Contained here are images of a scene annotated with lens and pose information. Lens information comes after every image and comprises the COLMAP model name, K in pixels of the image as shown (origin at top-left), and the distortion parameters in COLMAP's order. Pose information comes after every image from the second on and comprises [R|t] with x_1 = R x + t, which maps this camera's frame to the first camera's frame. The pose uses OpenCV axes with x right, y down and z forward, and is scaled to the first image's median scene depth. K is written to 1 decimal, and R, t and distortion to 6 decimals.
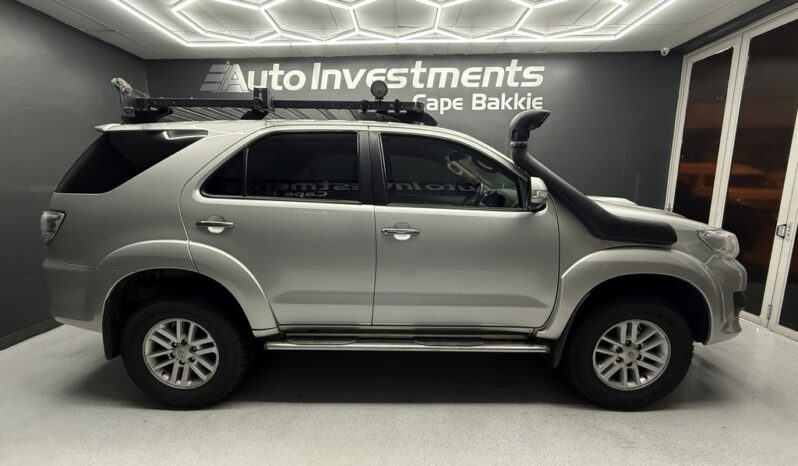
lens RADIAL K [[320.2, 0, 399.0], [0, 320.2, 233.0], [0, 0, 1]] dist [0.001865, 0.000550]
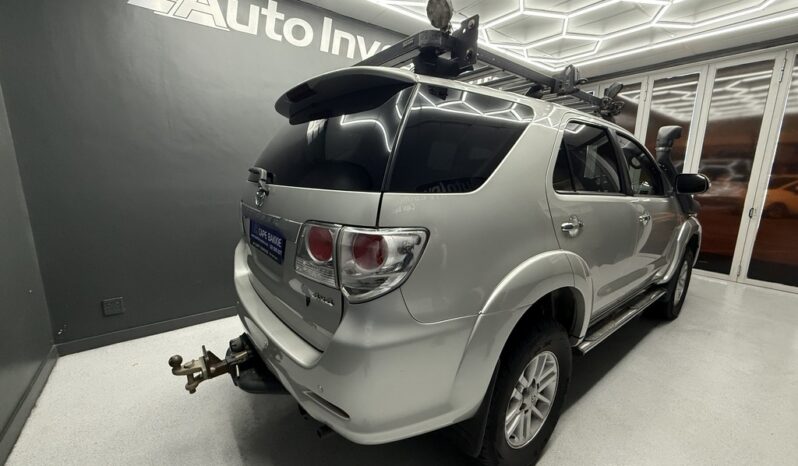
lens RADIAL K [[320.2, 0, 399.0], [0, 320.2, 233.0], [0, 0, 1]] dist [0.001865, 0.000550]
pose [[0.780991, -0.103080, 0.615977, -0.654223], [0.081592, 0.994672, 0.063003, -0.044975], [-0.619190, 0.001054, 0.785241, 0.280170]]
